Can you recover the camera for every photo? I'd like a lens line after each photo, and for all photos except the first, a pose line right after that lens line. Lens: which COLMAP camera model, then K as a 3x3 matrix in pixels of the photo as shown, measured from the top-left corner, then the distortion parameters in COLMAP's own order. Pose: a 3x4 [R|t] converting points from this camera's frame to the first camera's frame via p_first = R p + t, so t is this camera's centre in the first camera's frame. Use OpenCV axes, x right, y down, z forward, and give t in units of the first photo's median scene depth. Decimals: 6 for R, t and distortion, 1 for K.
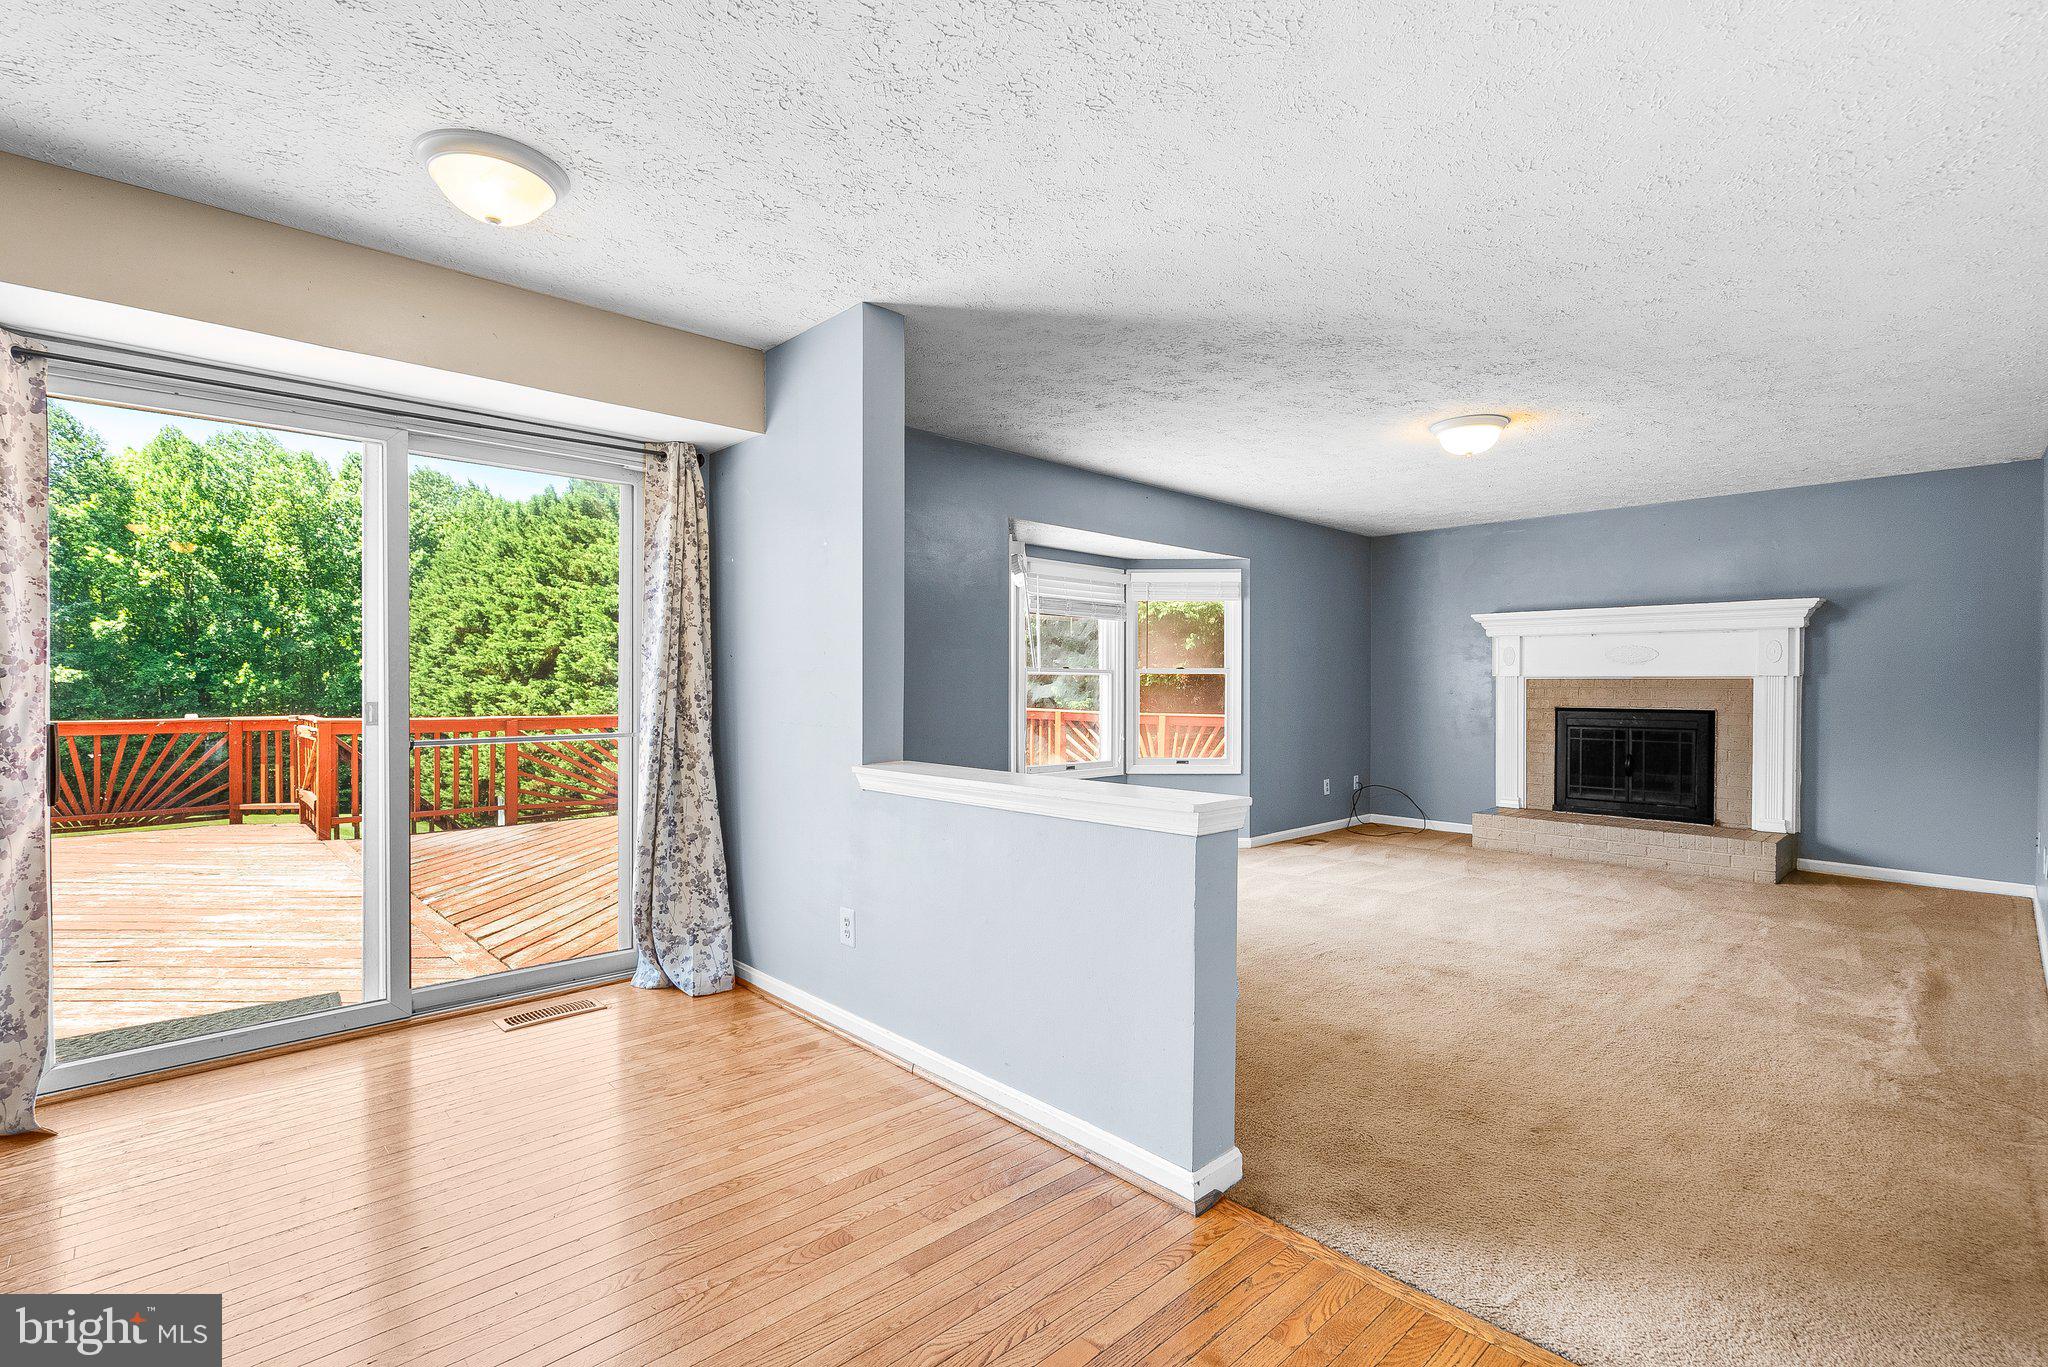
lens RADIAL K [[930.4, 0, 1024.0], [0, 930.4, 683.5], [0, 0, 1]] dist [0.002186, -0.000118]
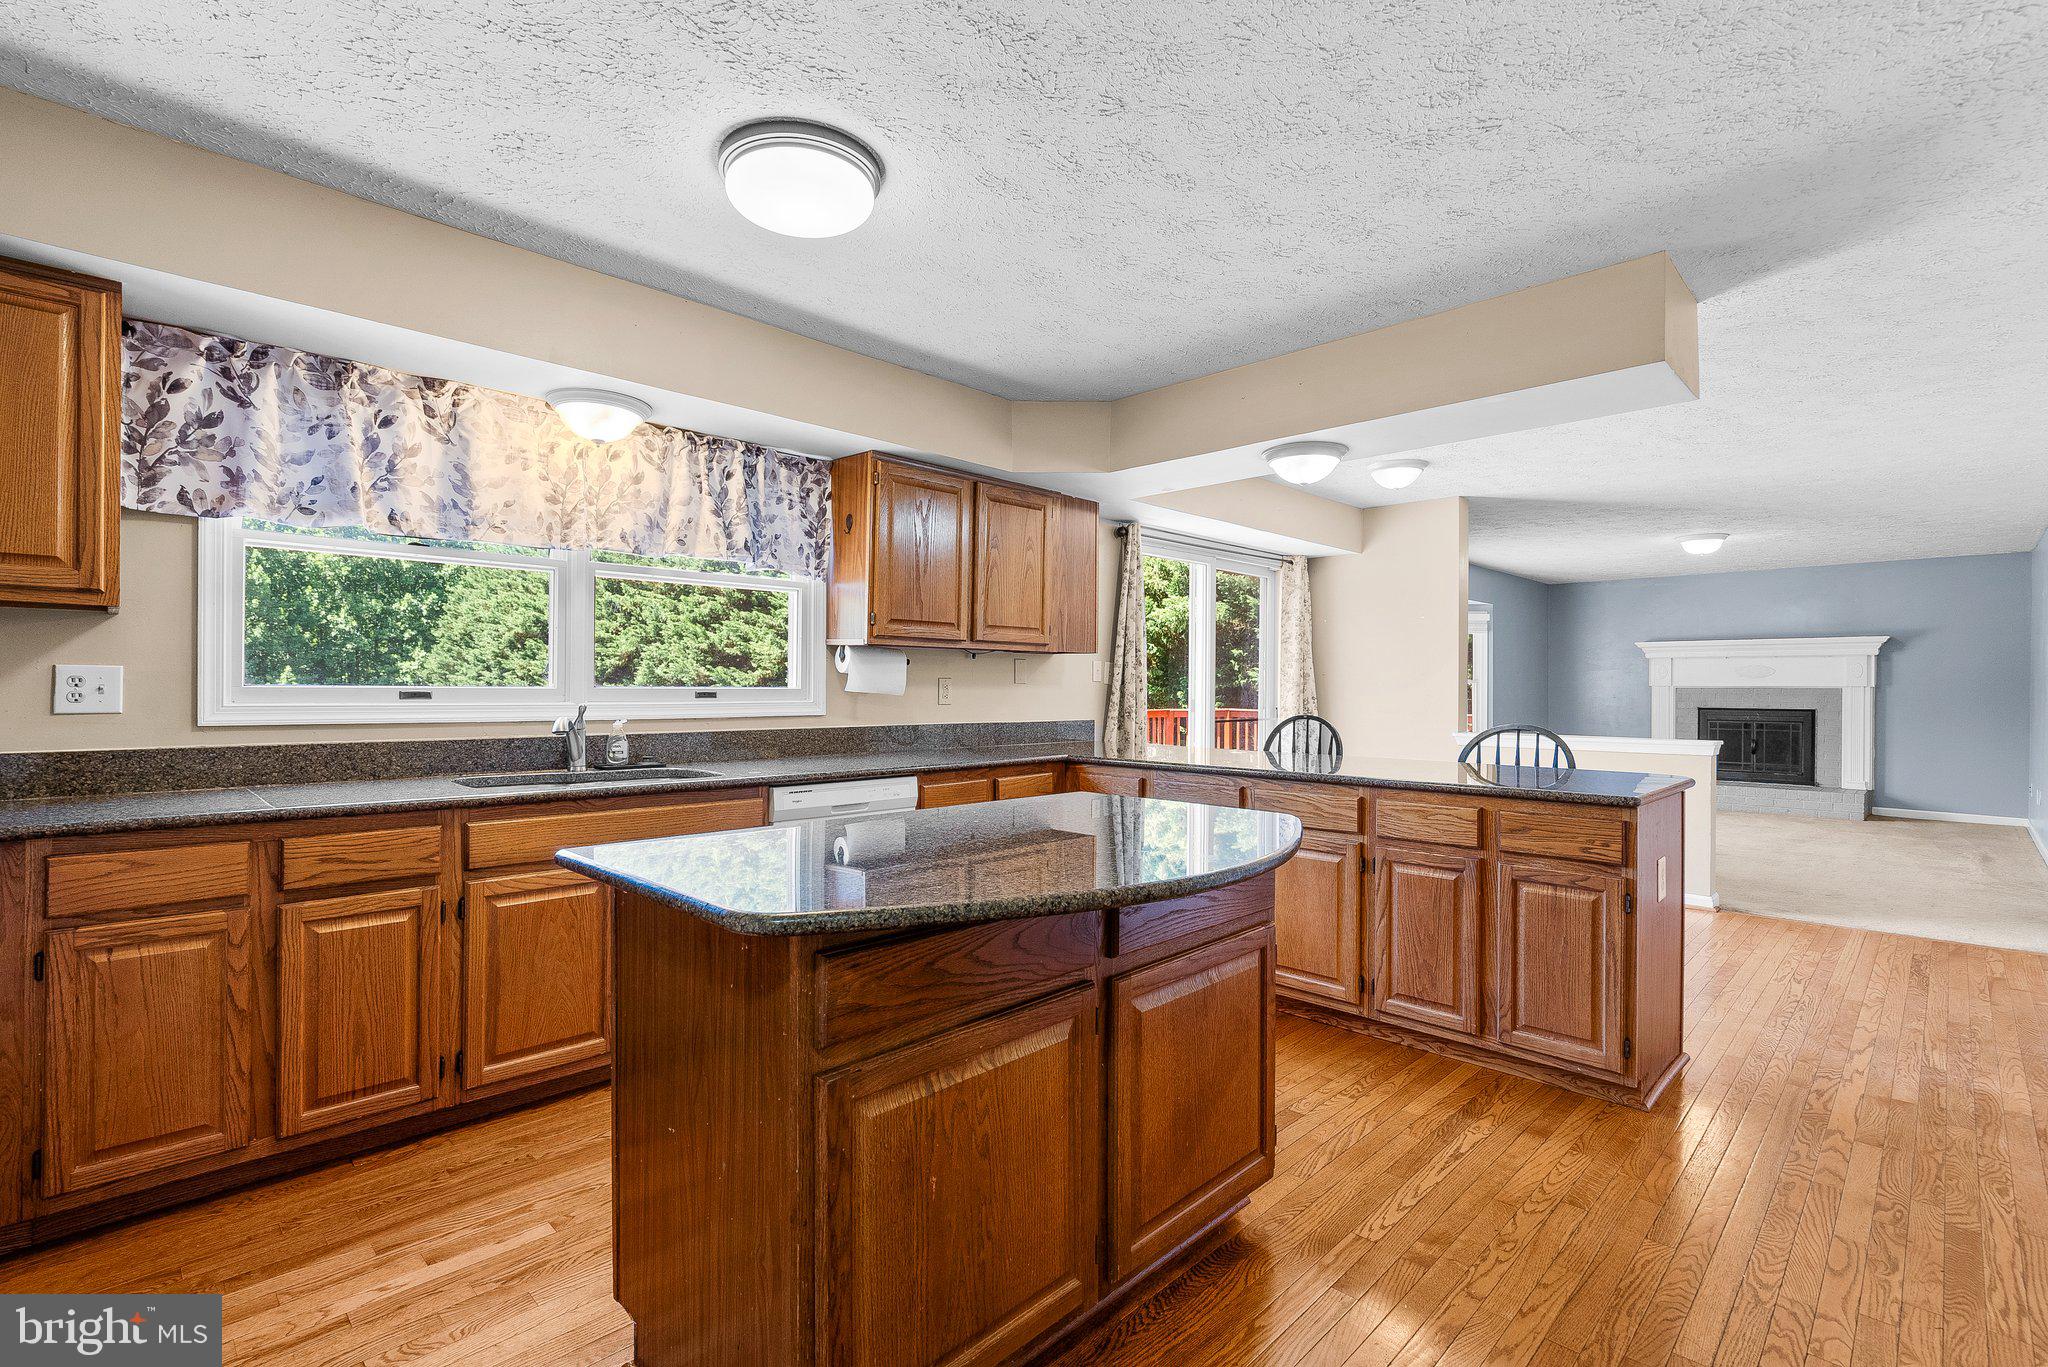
lens RADIAL K [[930.4, 0, 1024.0], [0, 930.4, 683.5], [0, 0, 1]] dist [0.002186, -0.000118]
pose [[0.999678, 0.003941, 0.025051, -0.558393], [-0.003802, 0.999977, -0.005597, 0.000592], [-0.025072, 0.005500, 0.999671, -0.459367]]
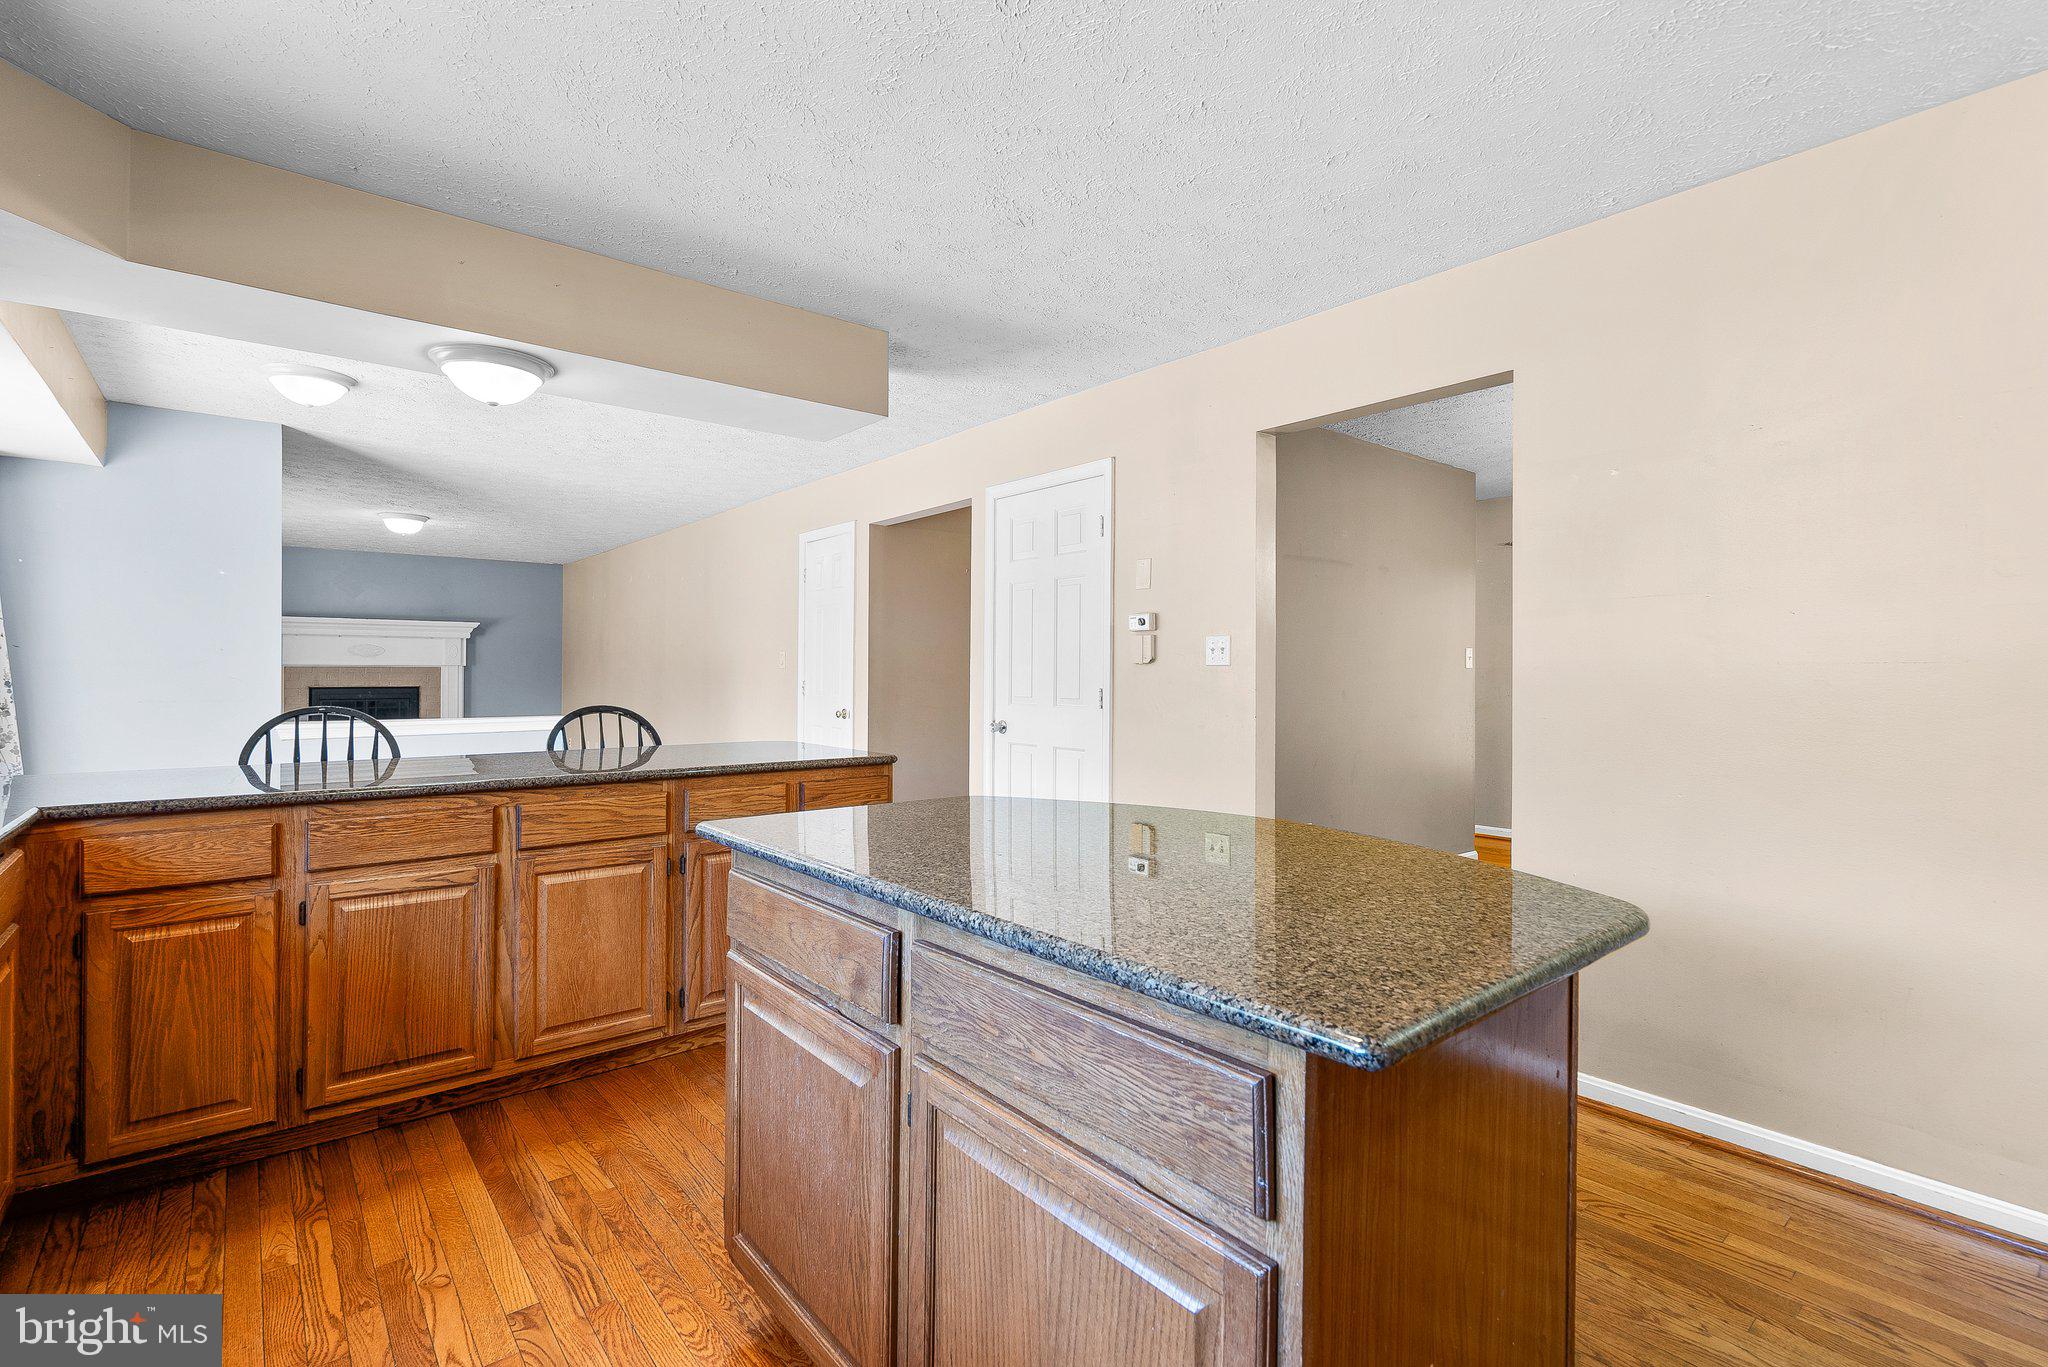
lens RADIAL K [[941.4, 0, 1020.4], [0, 941.4, 668.3], [0, 0, 1]] dist [-0.000672, -0.000568]
pose [[0.074615, 0.000702, 0.997212, -0.800626], [0.000770, 0.999999, -0.000762, -0.000787], [-0.997212, 0.000825, 0.074614, -0.167909]]
